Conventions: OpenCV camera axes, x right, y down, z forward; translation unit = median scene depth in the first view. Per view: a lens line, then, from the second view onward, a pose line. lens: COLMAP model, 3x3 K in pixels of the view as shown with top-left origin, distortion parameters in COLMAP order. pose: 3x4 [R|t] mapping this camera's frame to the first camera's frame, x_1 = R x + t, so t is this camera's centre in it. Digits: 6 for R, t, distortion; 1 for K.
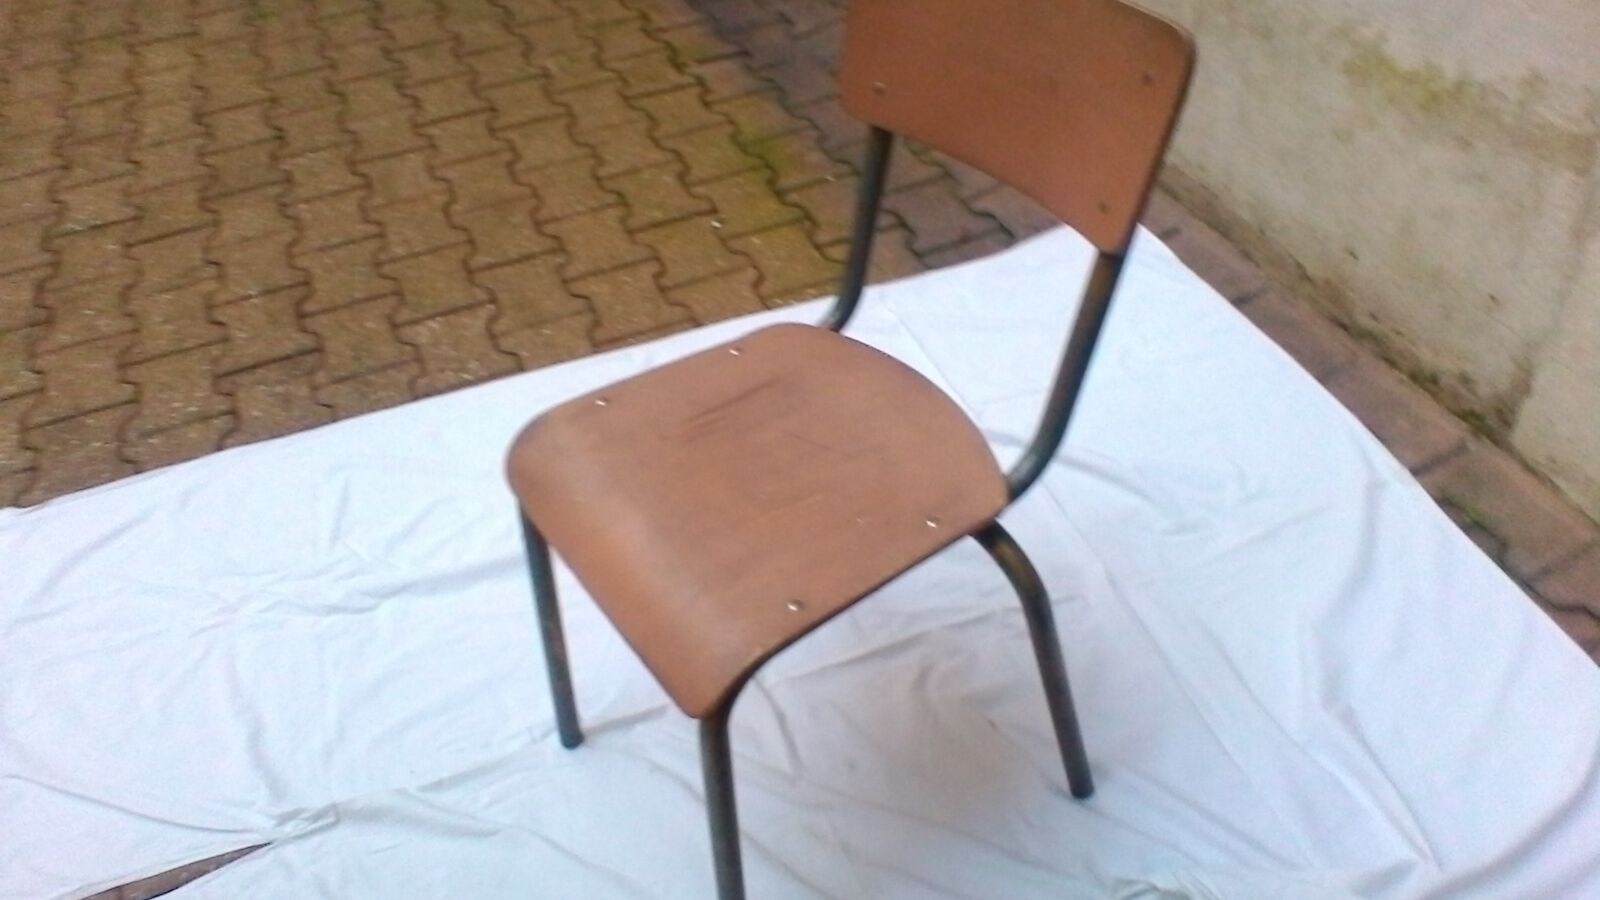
lens RADIAL K [[1280.1, 0, 795.5], [0, 1280.1, 418.2], [0, 0, 1]] dist [0.009658, 0.005671]
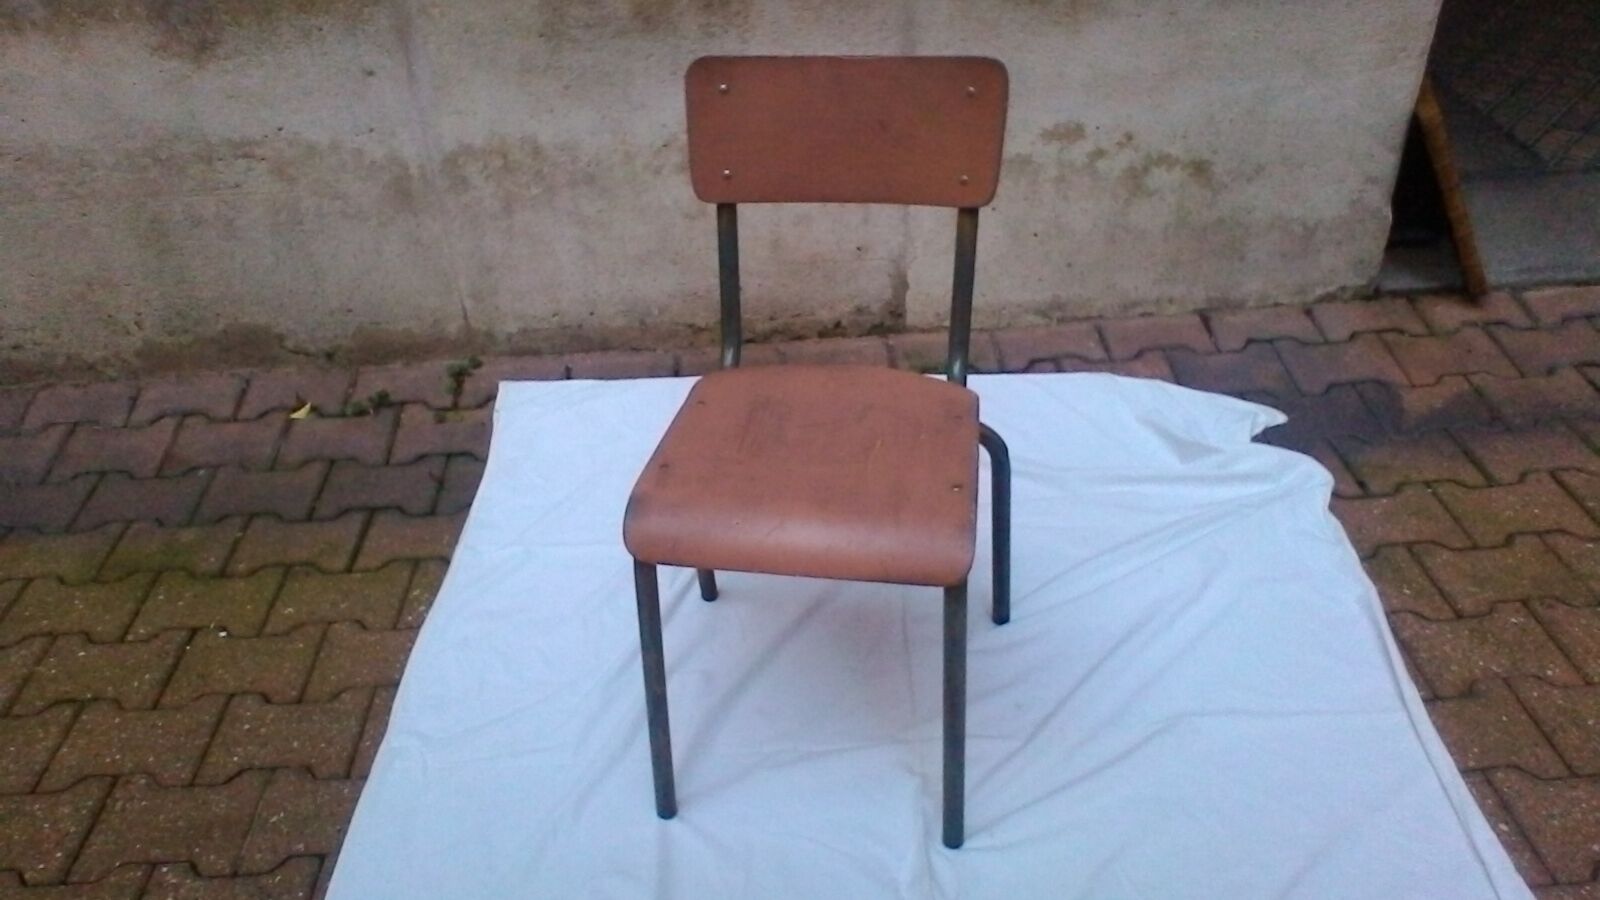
lens RADIAL K [[1260.1, 0, 800.0], [0, 1260.1, 450.0], [0, 0, 1]] dist [0.002662, -0.002373]
pose [[0.334929, -0.488556, 0.805689, -0.739282], [0.618476, 0.759079, 0.203189, -0.242641], [-0.710851, 0.430246, 0.556398, 0.310517]]
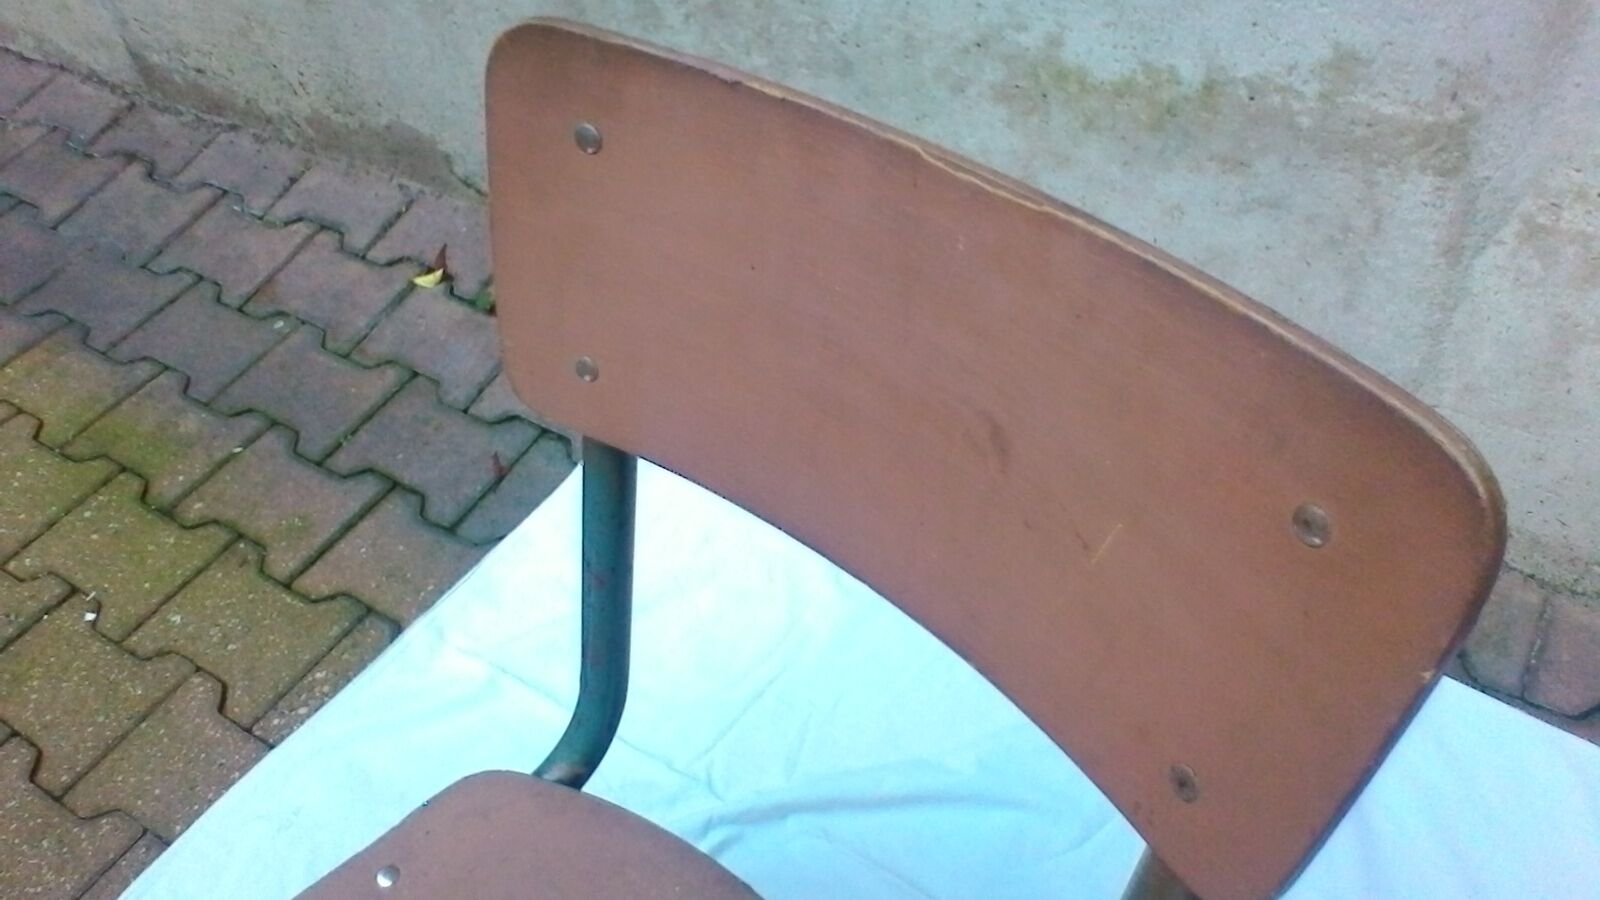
lens RADIAL K [[1260.1, 0, 800.0], [0, 1260.1, 450.0], [0, 0, 1]] dist [0.002662, -0.002373]
pose [[0.807680, -0.420785, 0.413029, -0.007661], [0.393206, 0.906379, 0.154483, -0.249836], [-0.439365, 0.037632, 0.897520, 0.465460]]
